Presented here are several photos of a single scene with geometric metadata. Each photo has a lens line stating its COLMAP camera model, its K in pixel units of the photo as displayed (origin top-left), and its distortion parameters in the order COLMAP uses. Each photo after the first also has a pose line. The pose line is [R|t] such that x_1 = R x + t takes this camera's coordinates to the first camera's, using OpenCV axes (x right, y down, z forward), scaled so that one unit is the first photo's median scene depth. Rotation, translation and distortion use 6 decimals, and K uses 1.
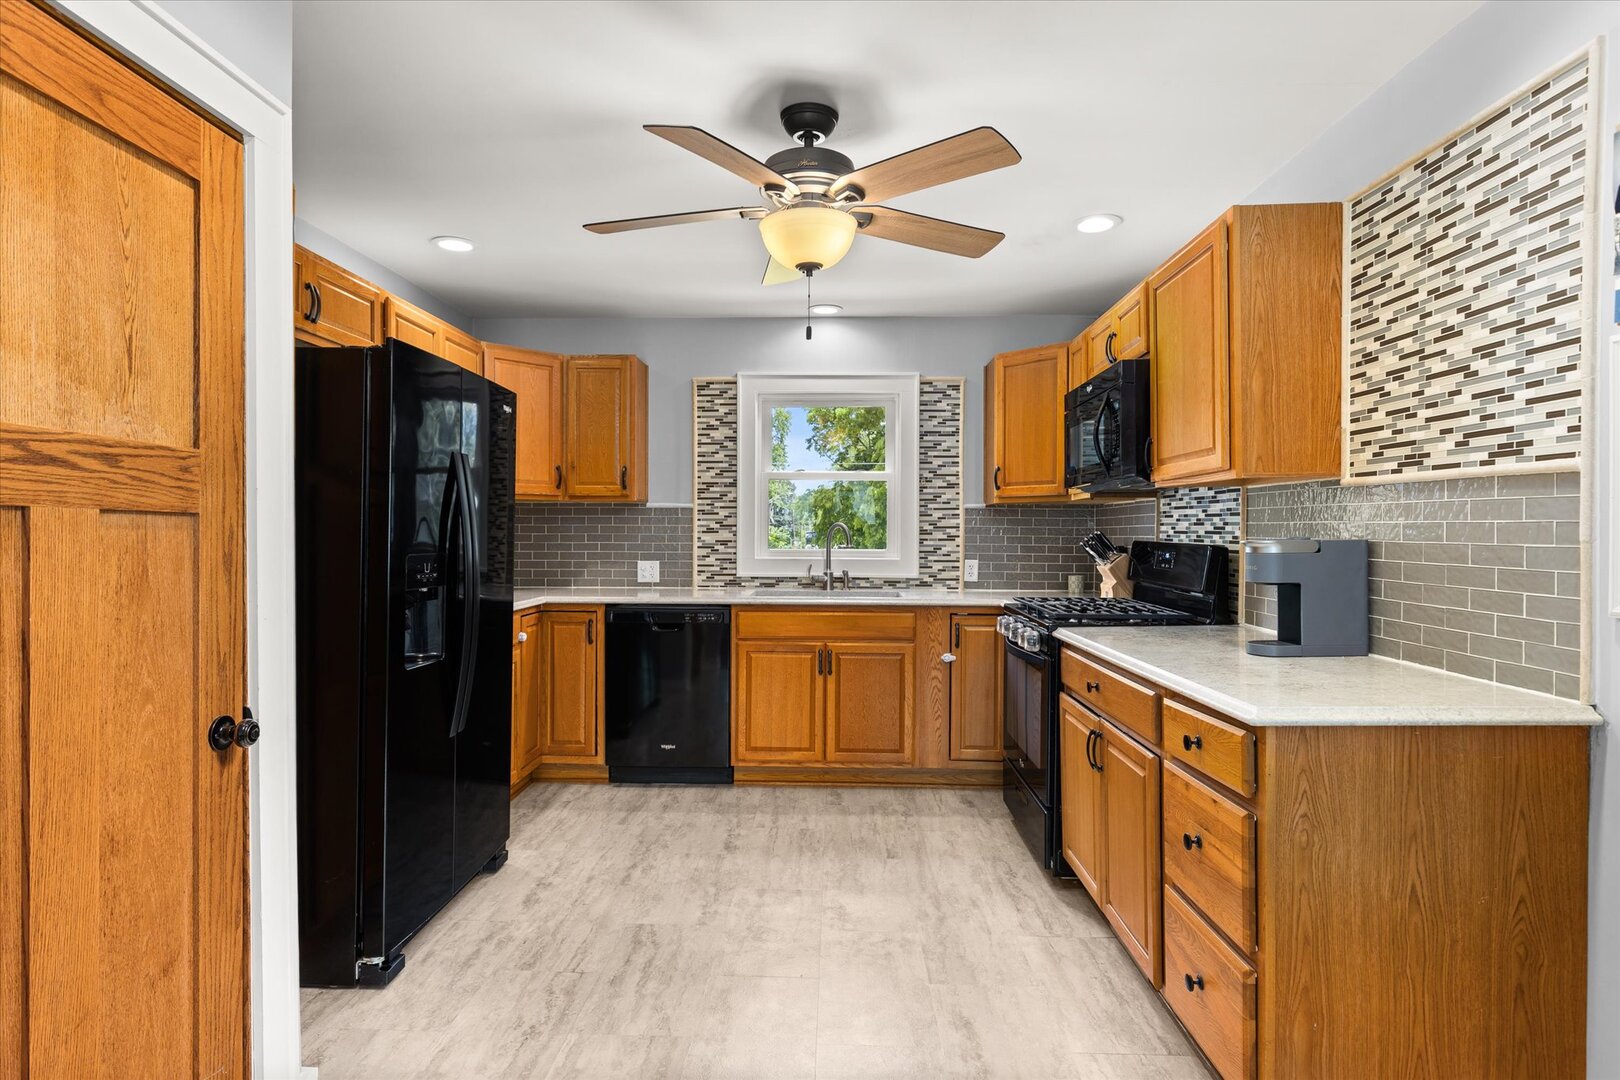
lens RADIAL K [[829.1, 0, 817.1], [0, 829.1, 535.4], [0, 0, 1]] dist [0.003850, -0.000848]
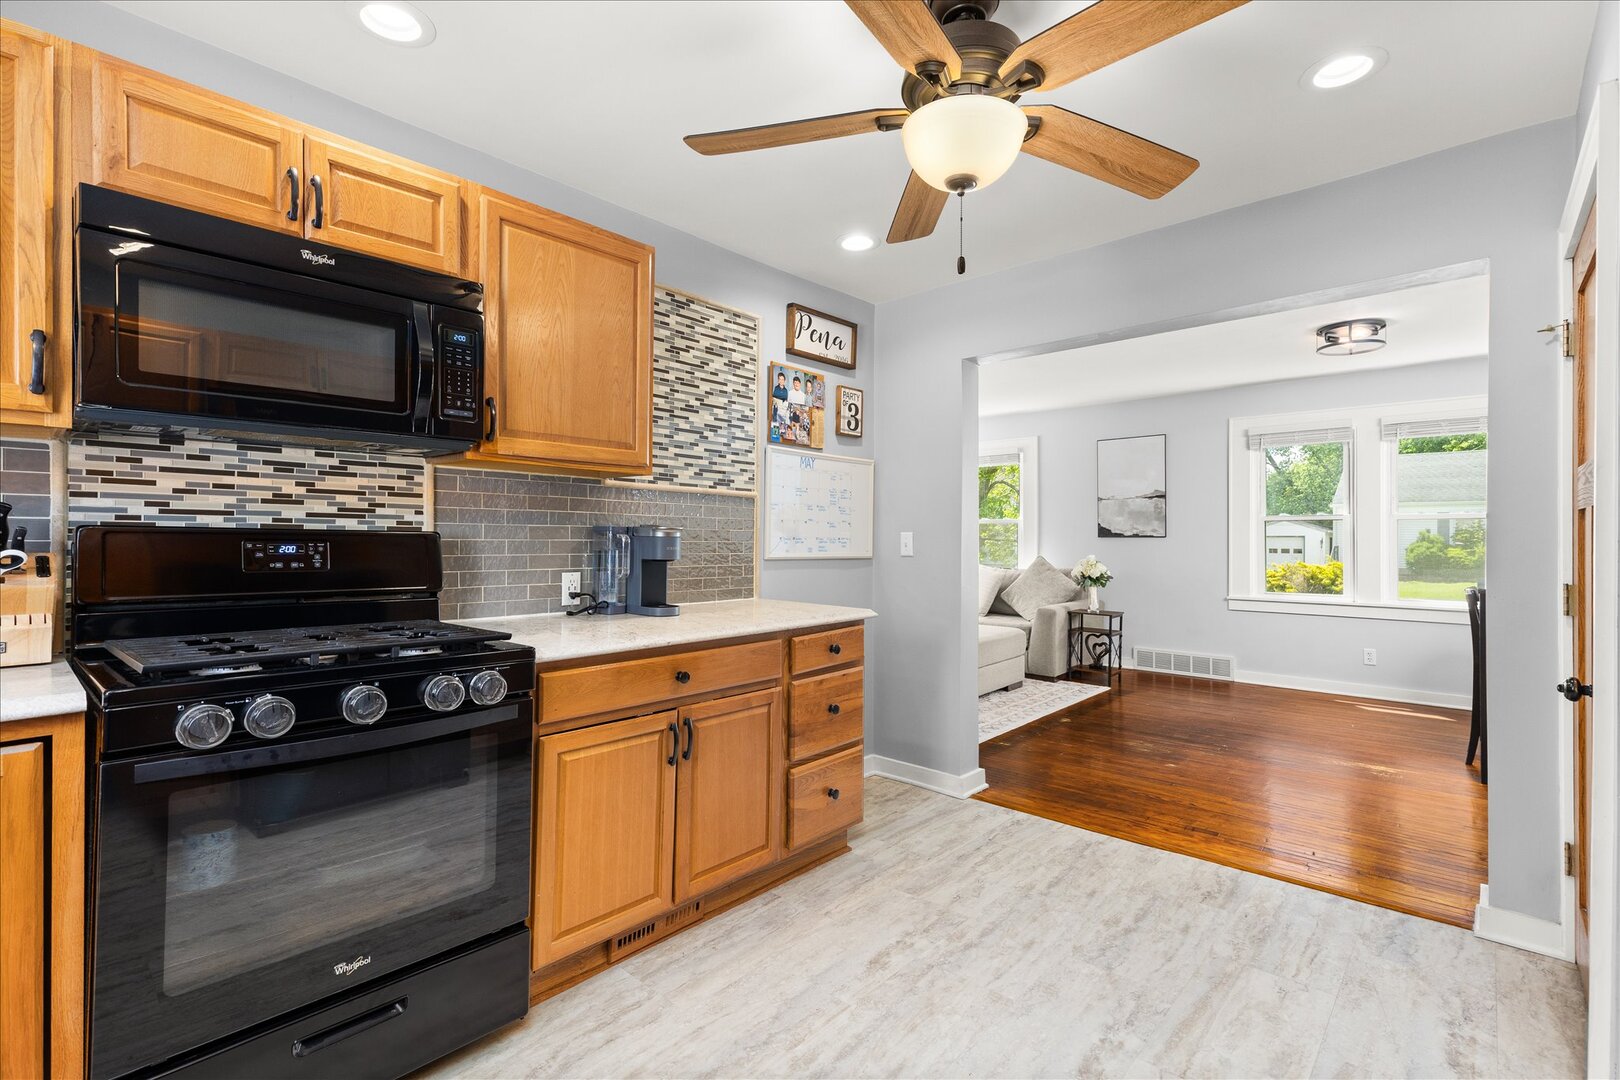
lens RADIAL K [[759.5, 0, 798.8], [0, 759.5, 534.0], [0, 0, 1]] dist [0.014296, 0.000064]
pose [[-0.750220, -0.003725, 0.661177, -0.256026], [-0.005029, 0.999987, -0.000072, 0.009943], [-0.661169, -0.003379, -0.750230, 1.127796]]
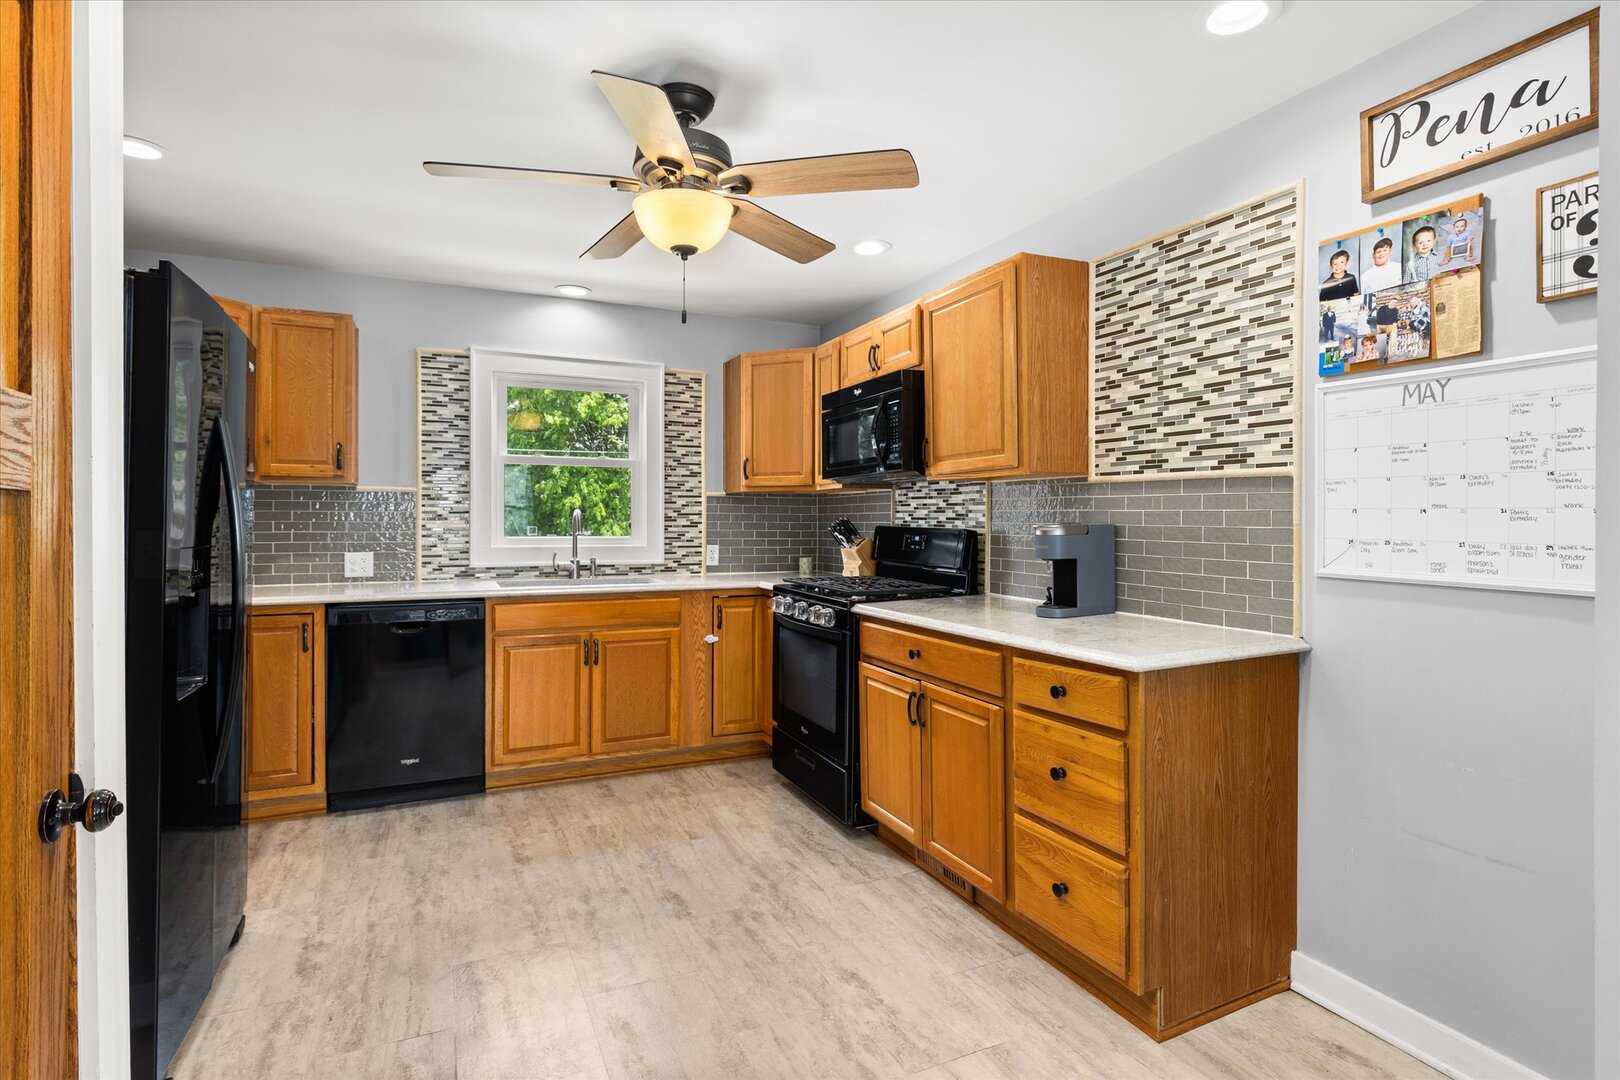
lens RADIAL K [[784.7, 0, 809.7], [0, 784.7, 518.7], [0, 0, 1]] dist [0.001093, -0.002212]
pose [[0.896434, -0.001167, 0.443175, -0.196778], [0.003057, 0.999989, -0.003549, -0.000184], [-0.443166, 0.004536, 0.896428, 0.067616]]
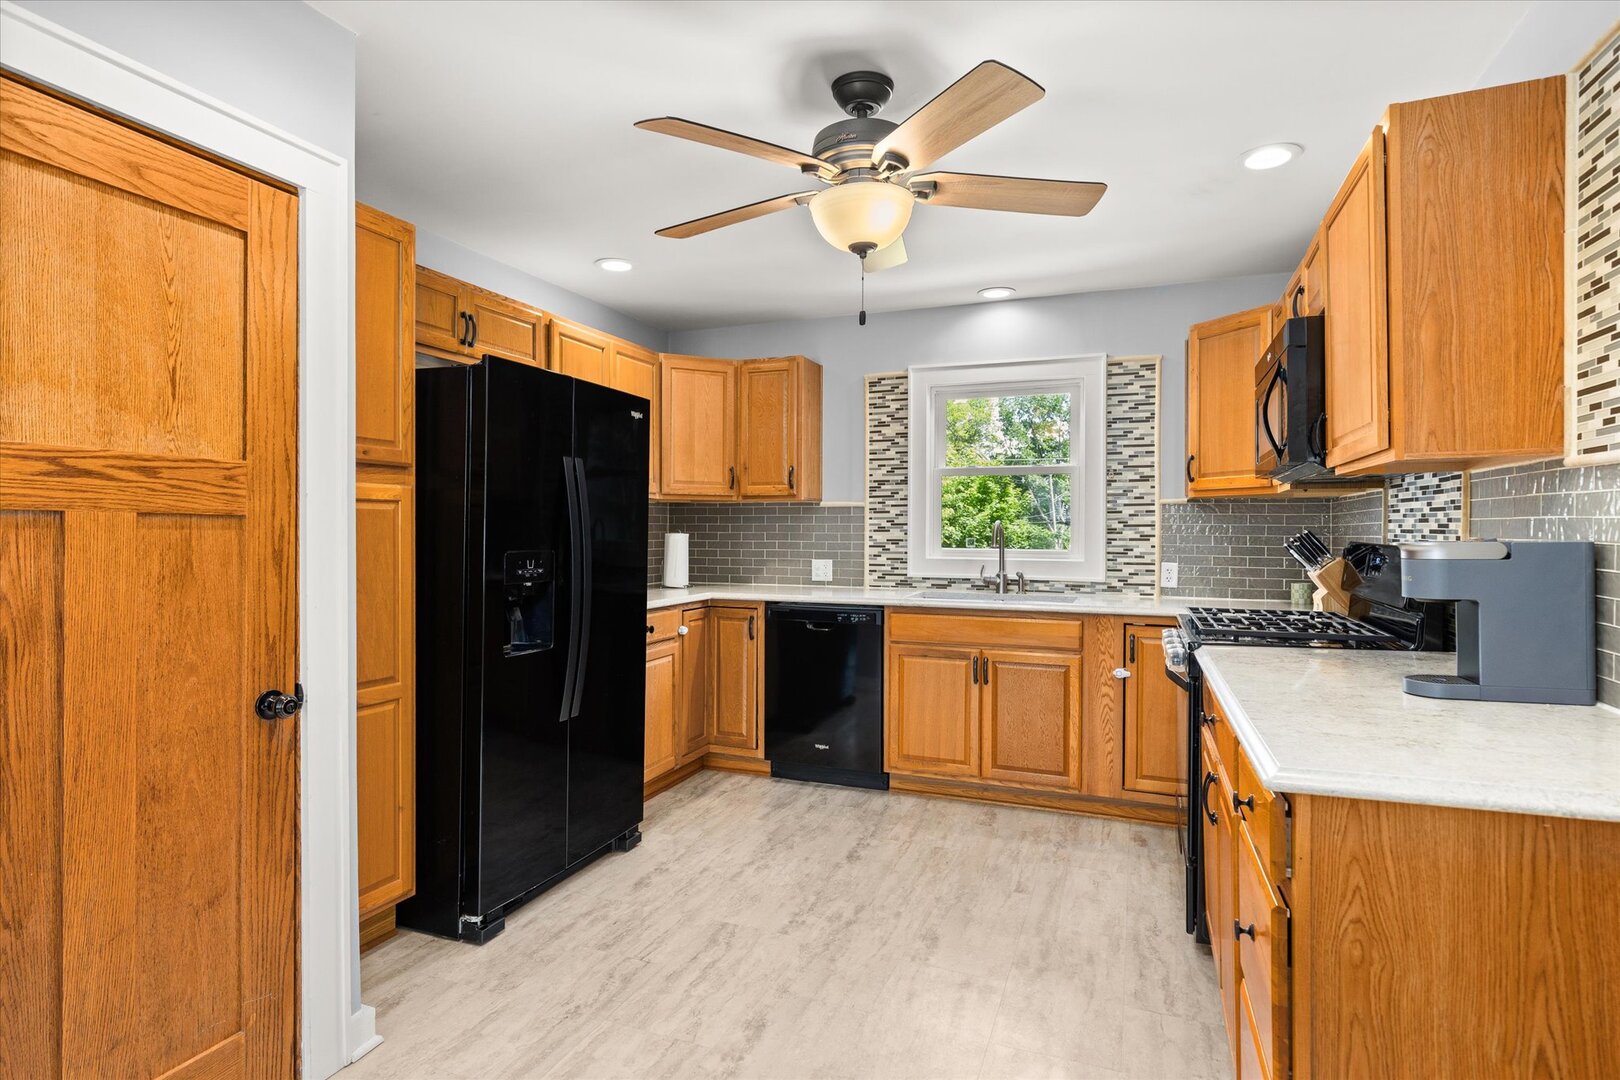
lens RADIAL K [[829.1, 0, 820.1], [0, 829.1, 530.2], [0, 0, 1]] dist [0.003850, -0.000848]
pose [[0.943465, -0.000457, -0.331473, 0.173350], [-0.001021, 0.999990, -0.004285, -0.000764], [0.331472, 0.004382, 0.943455, 0.069992]]
